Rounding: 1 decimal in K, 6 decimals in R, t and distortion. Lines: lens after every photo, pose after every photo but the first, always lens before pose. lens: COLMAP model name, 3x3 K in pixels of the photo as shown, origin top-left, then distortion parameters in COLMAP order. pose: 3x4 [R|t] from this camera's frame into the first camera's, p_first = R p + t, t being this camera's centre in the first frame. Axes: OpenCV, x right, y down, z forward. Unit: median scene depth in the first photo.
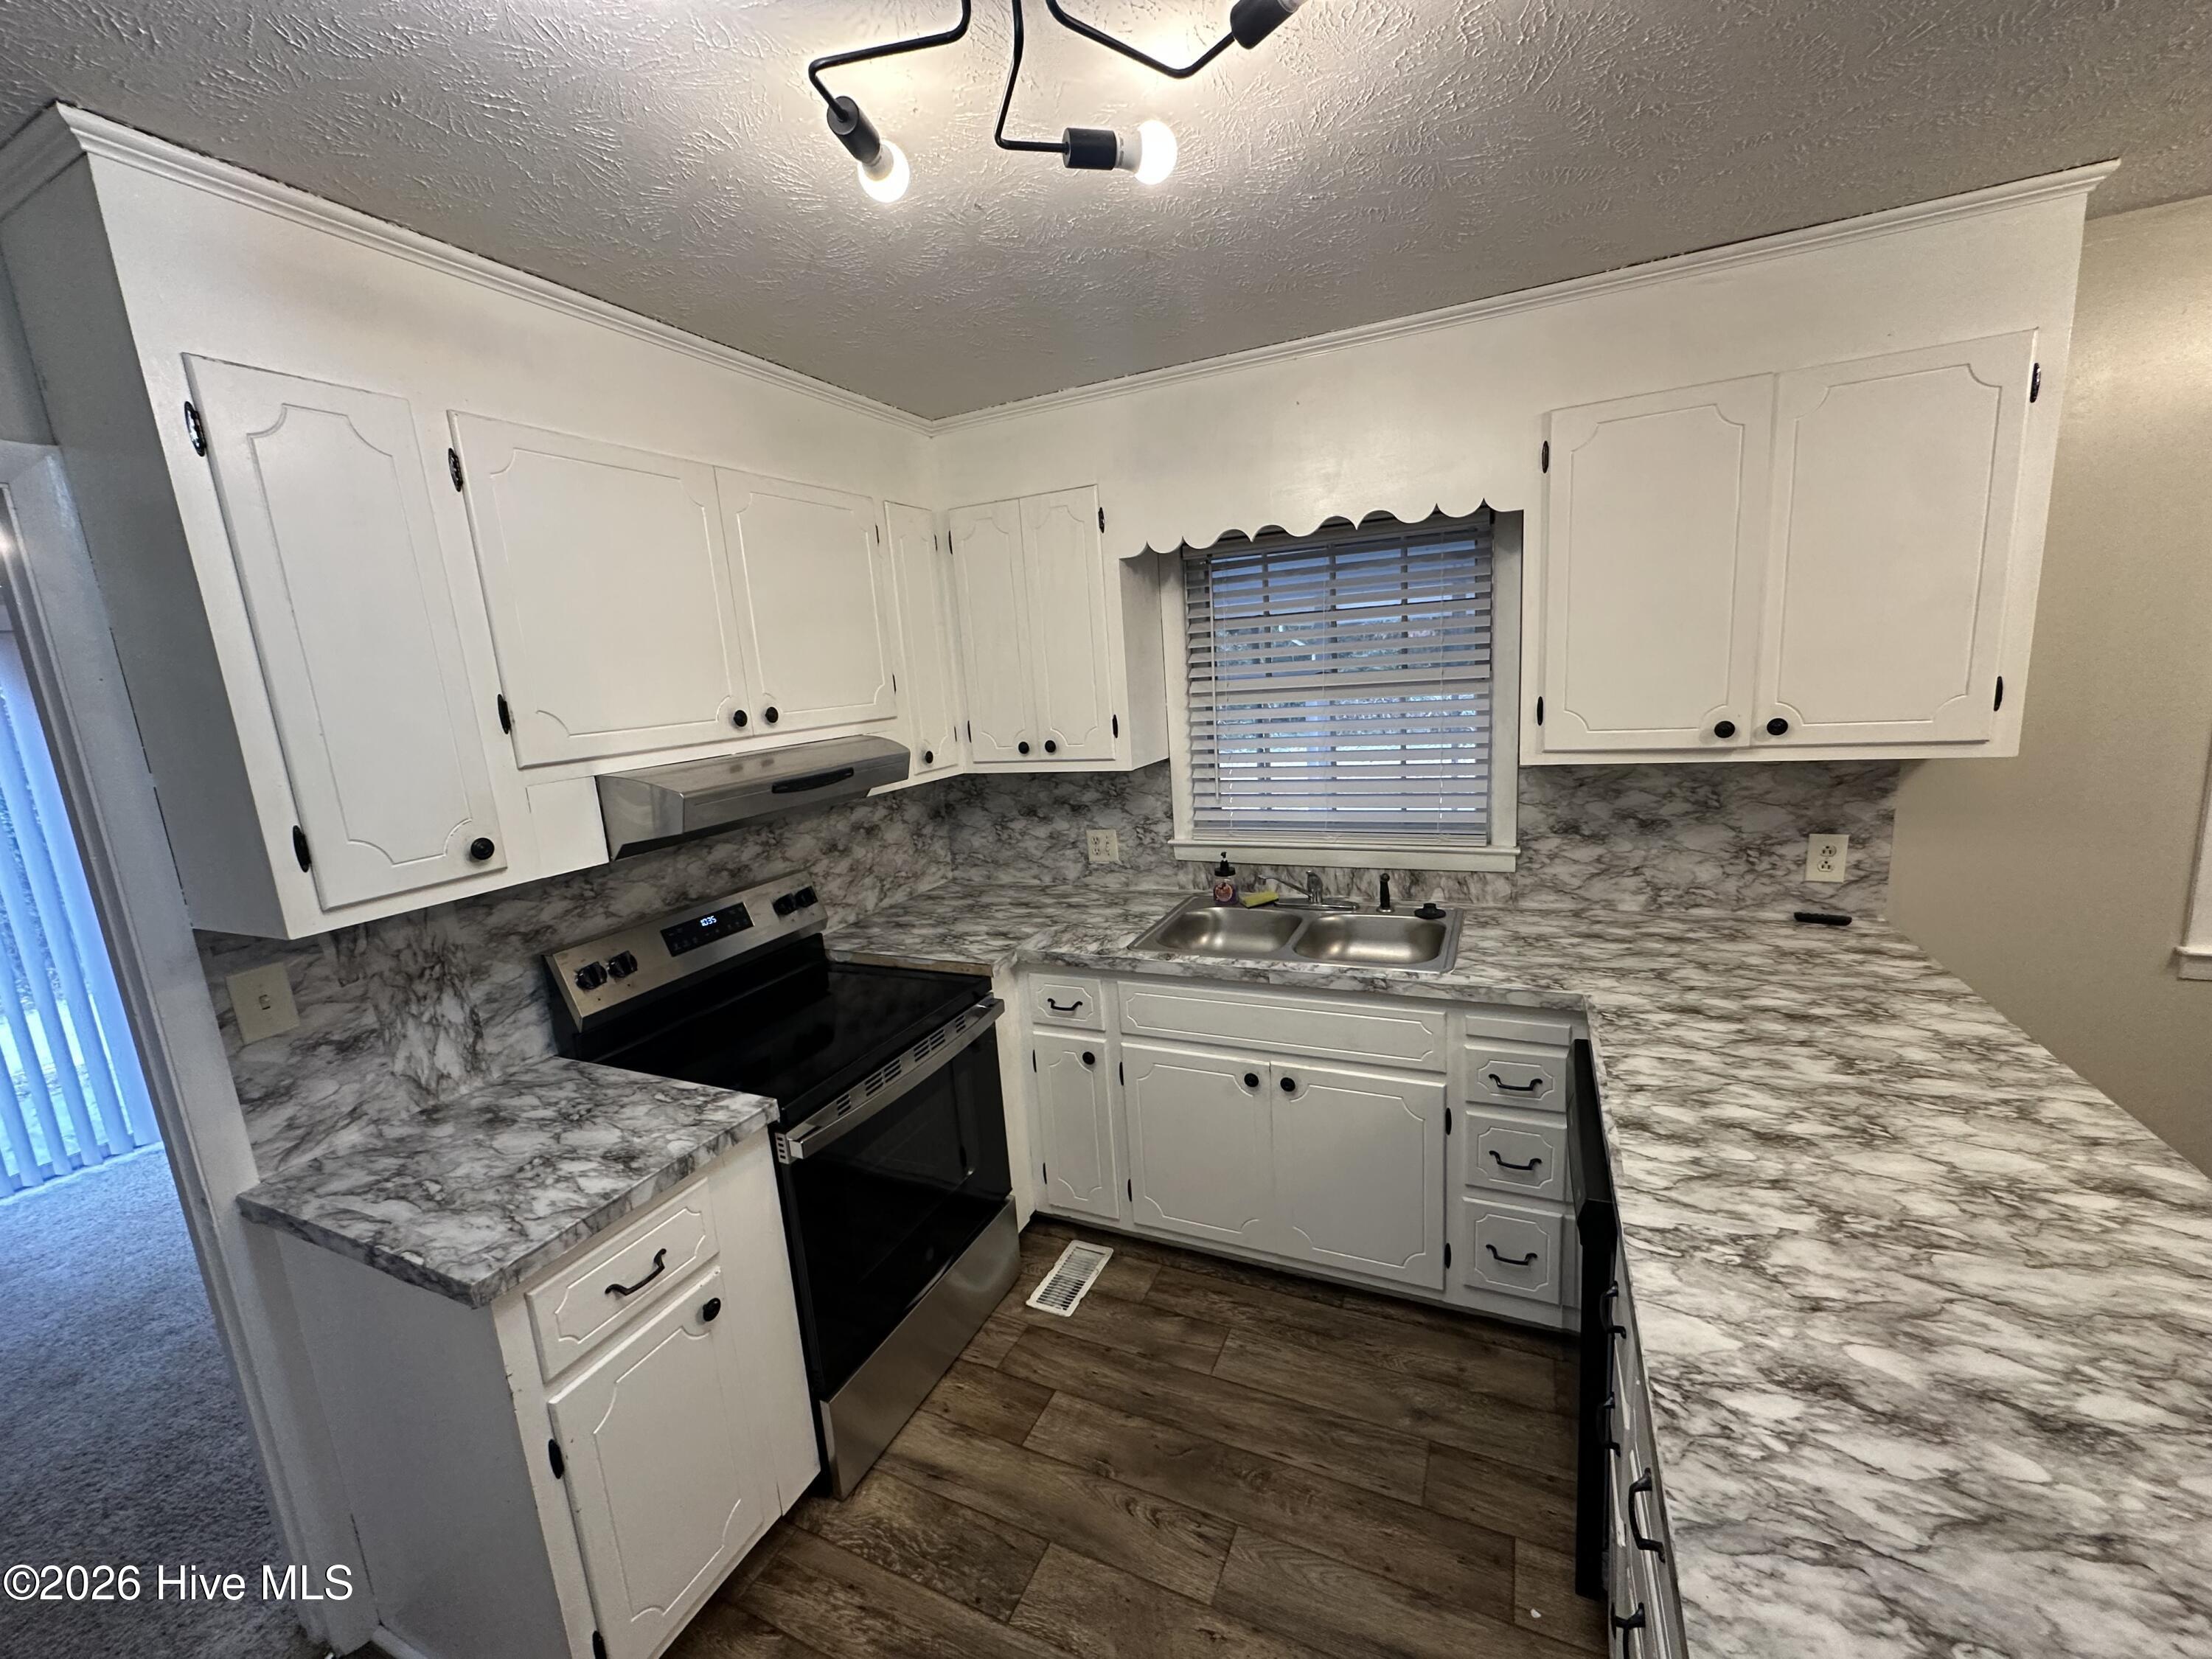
lens RADIAL K [[879.4, 0, 1106.2], [0, 879.4, 827.5], [0, 0, 1]] dist [-0.004218, 0.000836]
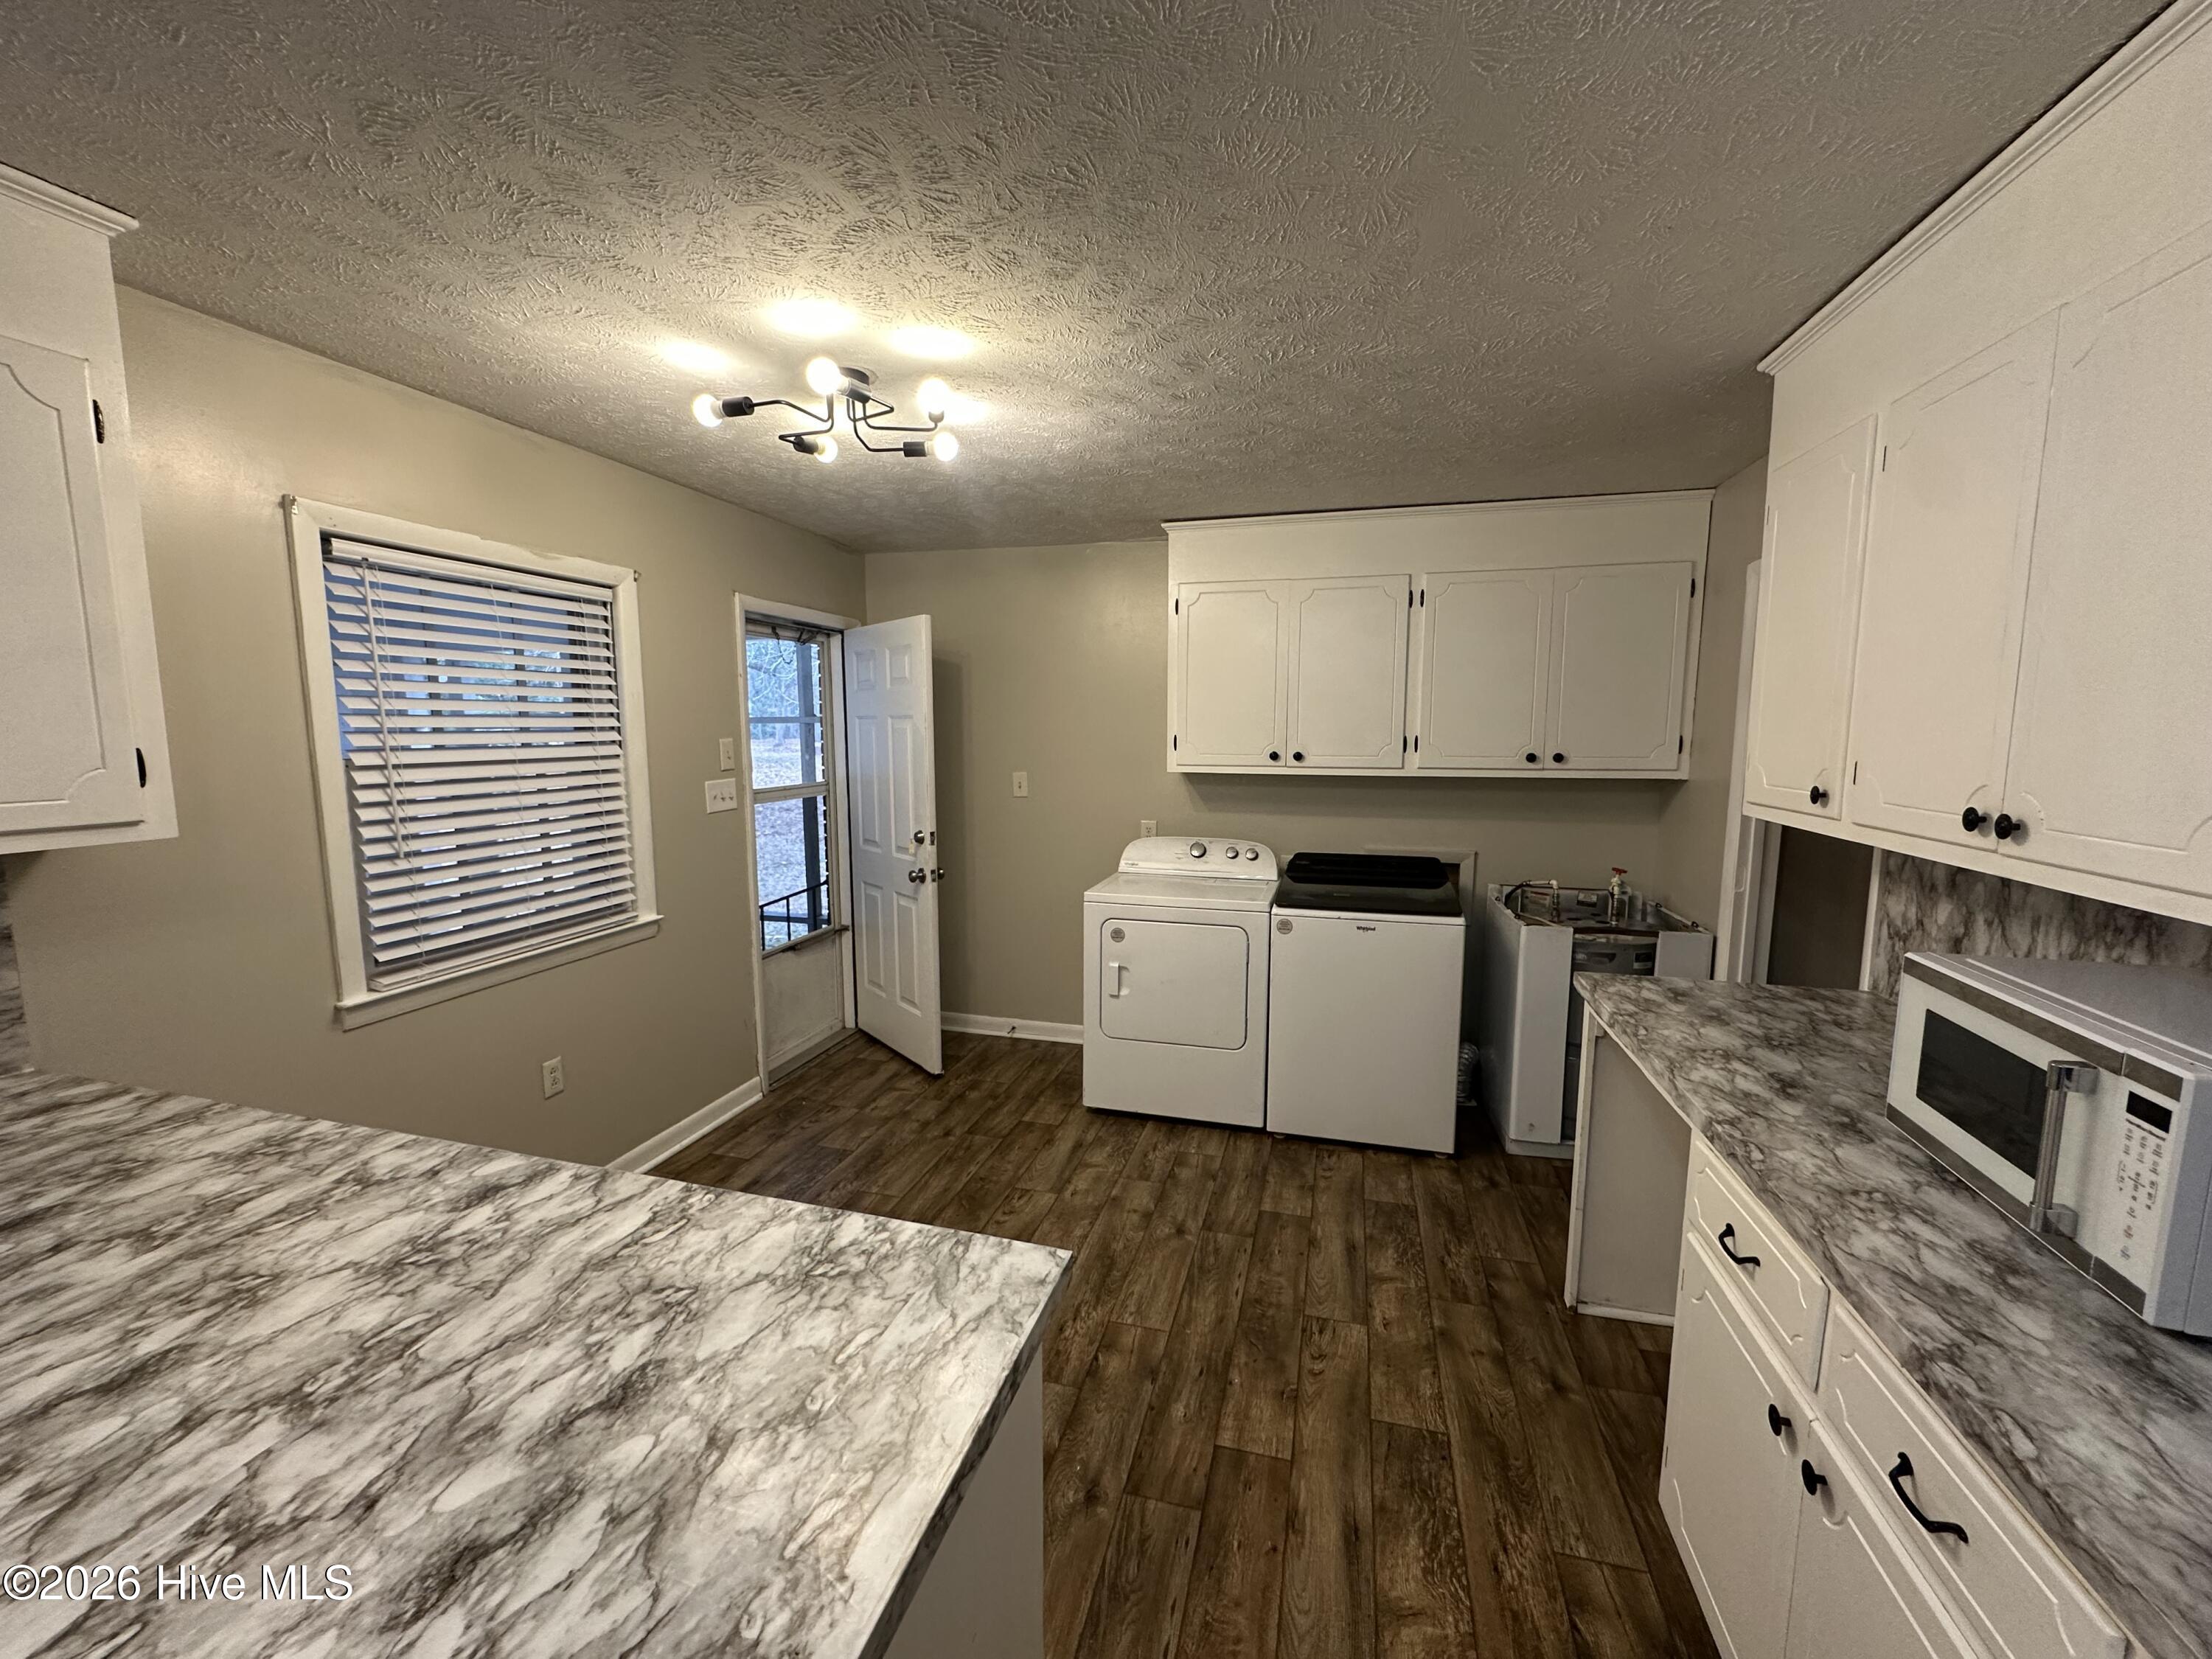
lens RADIAL K [[879.4, 0, 1110.3], [0, 879.4, 831.8], [0, 0, 1]] dist [-0.004218, 0.000836]
pose [[-0.167996, -0.047008, 0.984666, -0.014443], [0.185061, 0.979600, 0.078339, 0.032980], [-0.968261, 0.195384, -0.155870, 0.336056]]
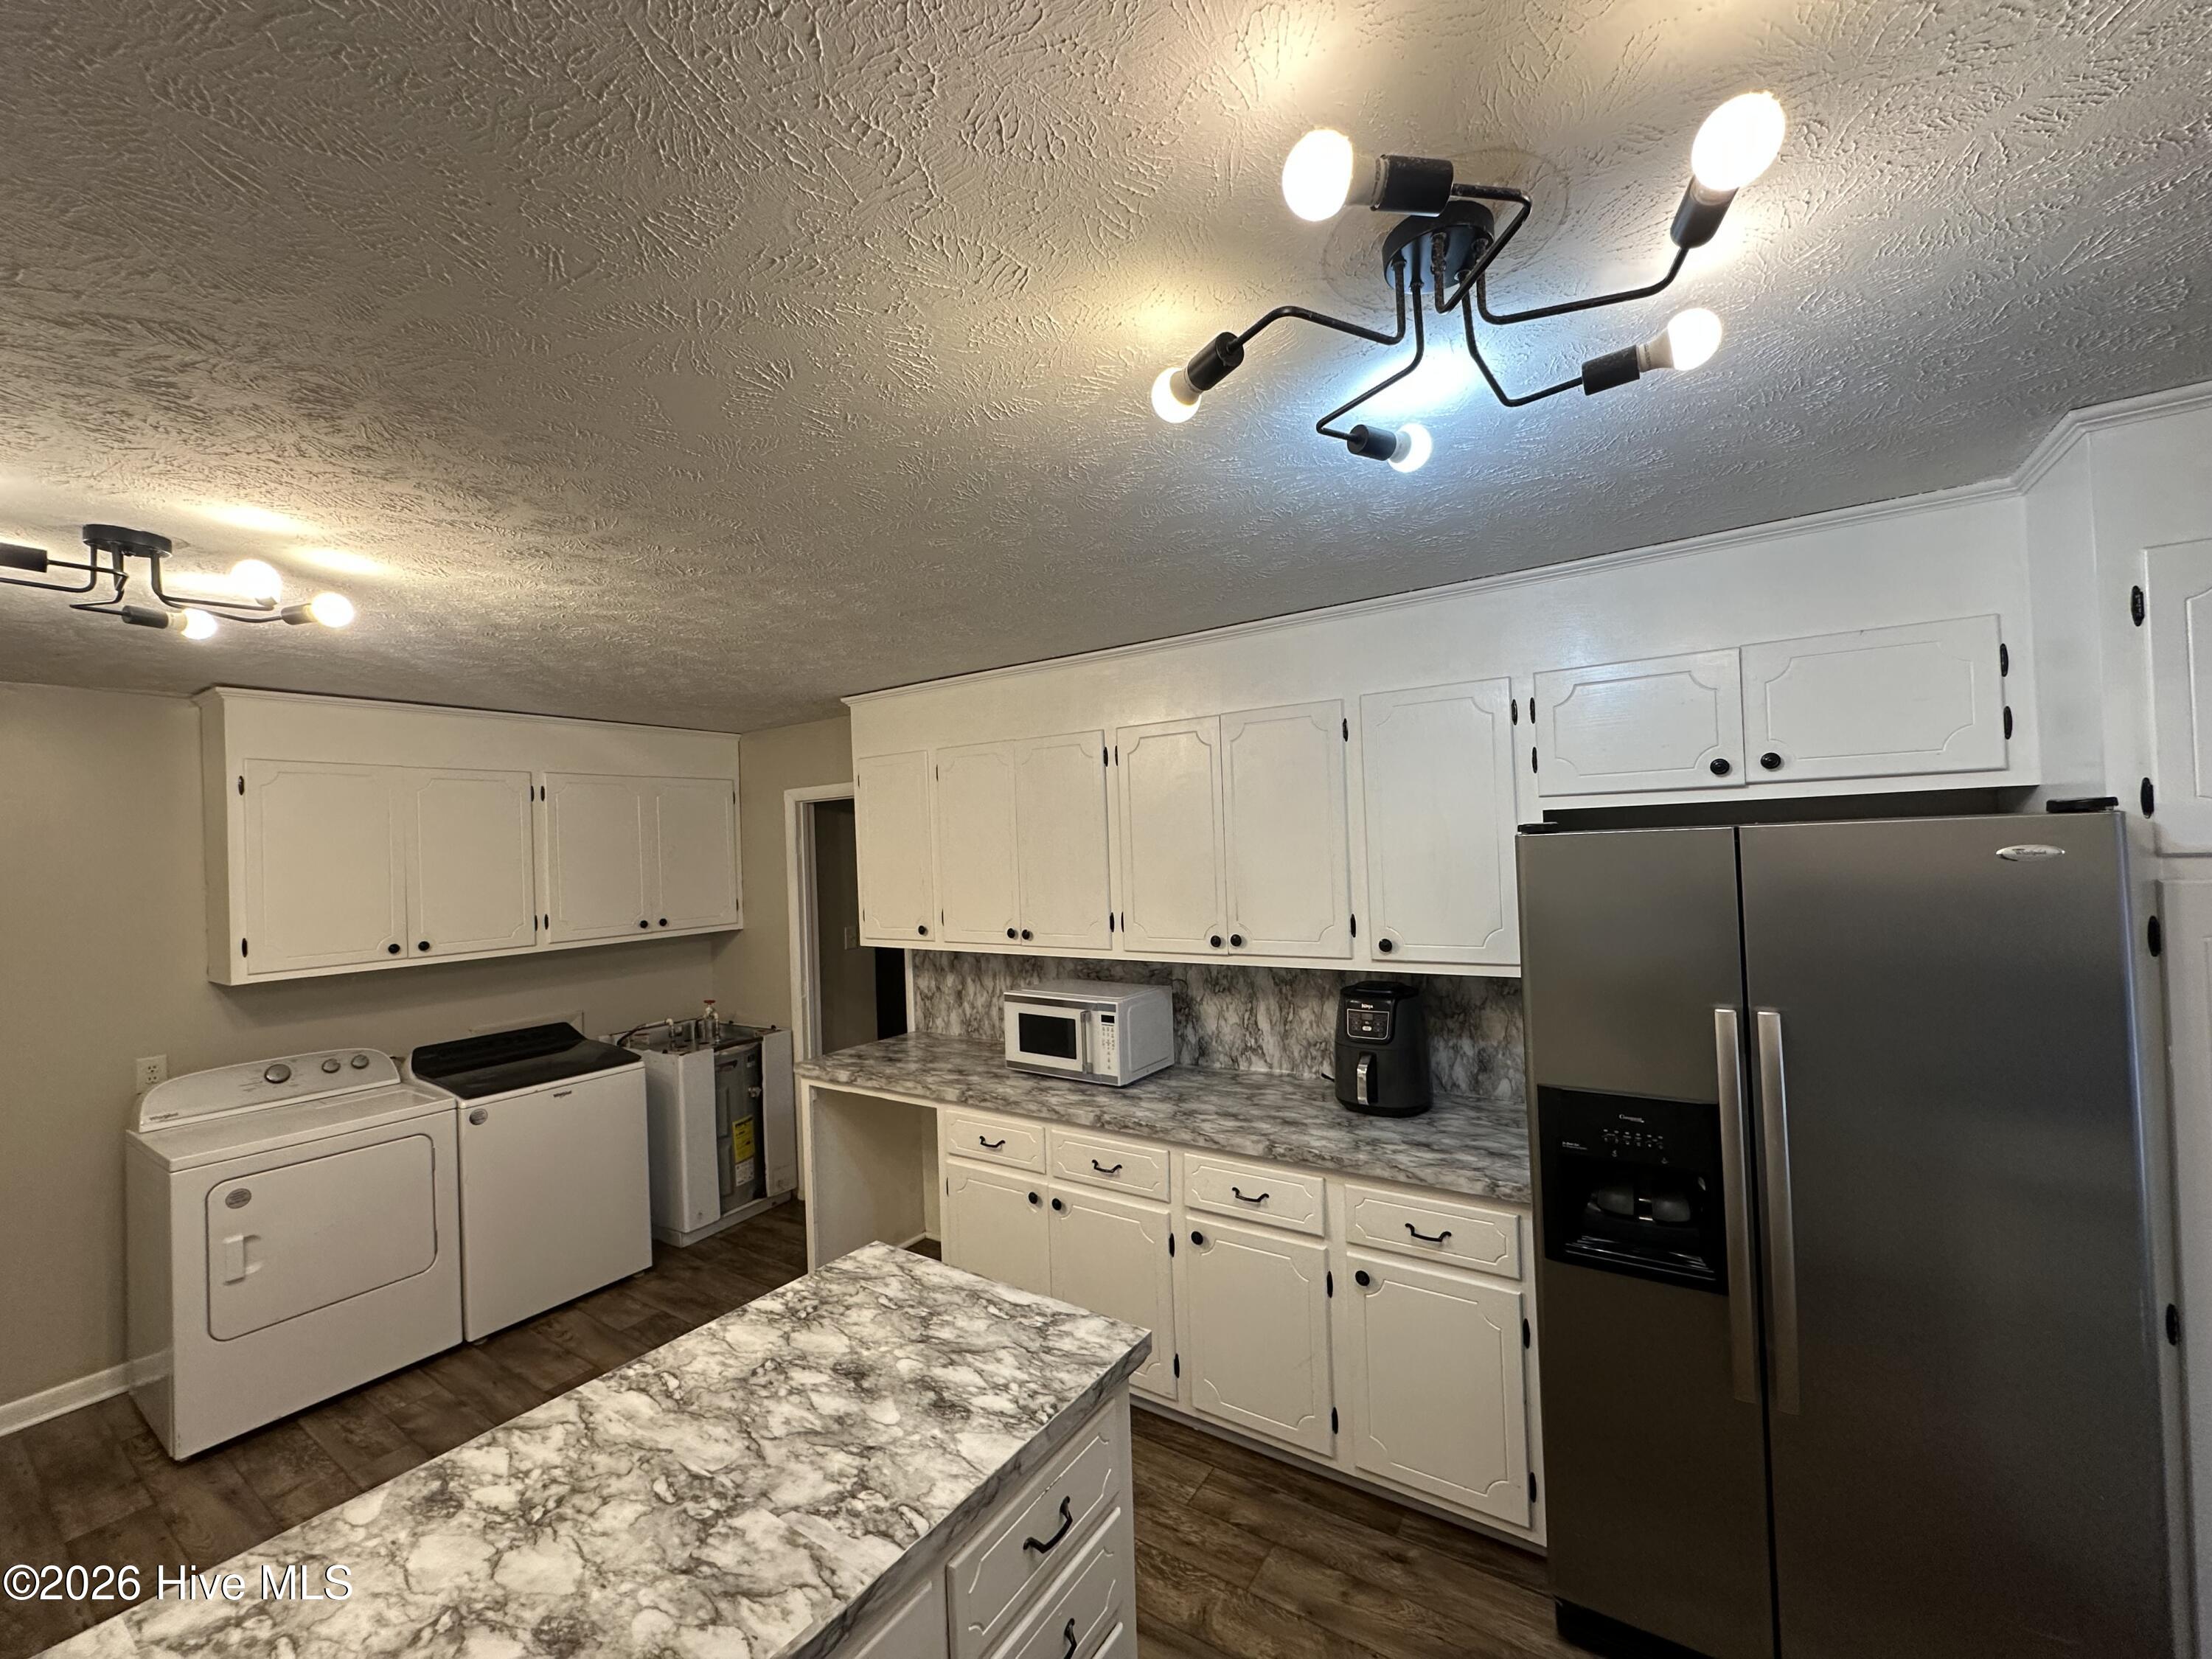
lens RADIAL K [[879.4, 0, 1103.1], [0, 879.4, 830.8], [0, 0, 1]] dist [-0.004218, 0.000836]
pose [[-0.981574, 0.111461, 0.155209, 0.166545], [0.134425, 0.980063, 0.146308, -0.395699], [-0.135807, 0.164476, -0.976987, 1.776850]]
